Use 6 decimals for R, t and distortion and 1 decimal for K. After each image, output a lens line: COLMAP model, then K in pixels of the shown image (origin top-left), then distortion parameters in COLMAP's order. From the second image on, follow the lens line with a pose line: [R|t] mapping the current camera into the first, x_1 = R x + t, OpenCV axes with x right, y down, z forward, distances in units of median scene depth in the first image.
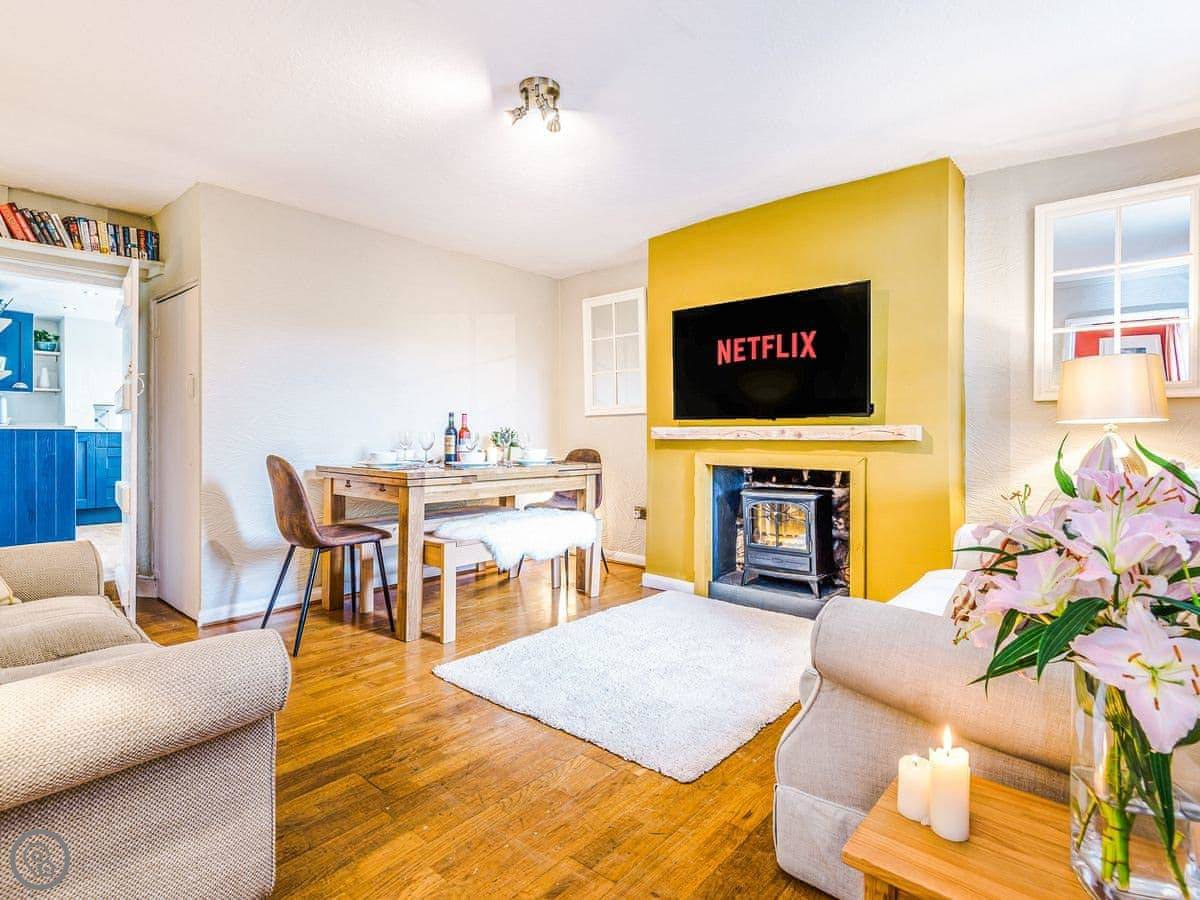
lens RADIAL K [[618.4, 0, 594.7], [0, 618.4, 442.4], [0, 0, 1]] dist [0.030033, 0.000097]
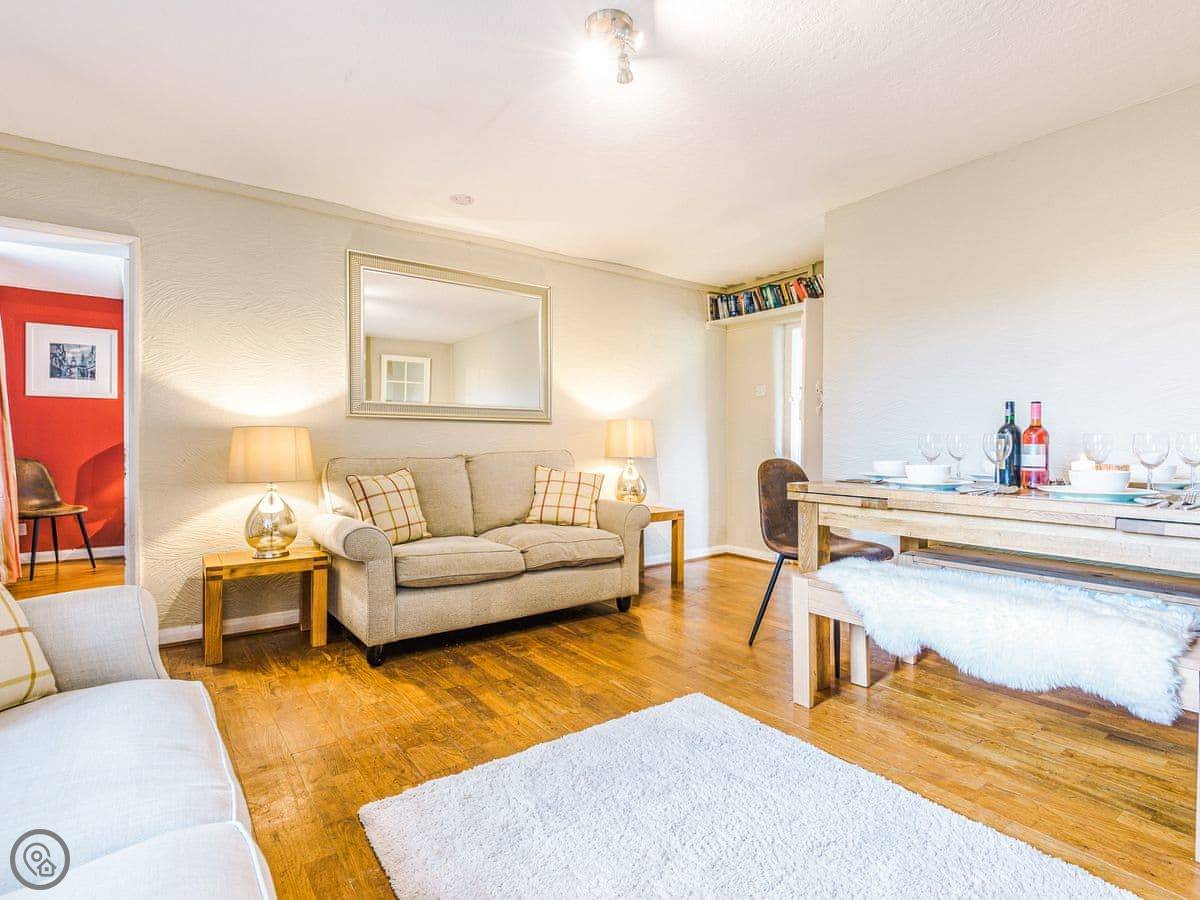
lens RADIAL K [[618.4, 0, 602.6], [0, 618.4, 444.3], [0, 0, 1]] dist [0.030033, 0.000097]
pose [[-0.226591, 0.004170, -0.973981, 0.567019], [-0.009357, 0.999935, 0.006458, -0.007351], [0.973945, 0.010577, -0.226537, 0.904806]]
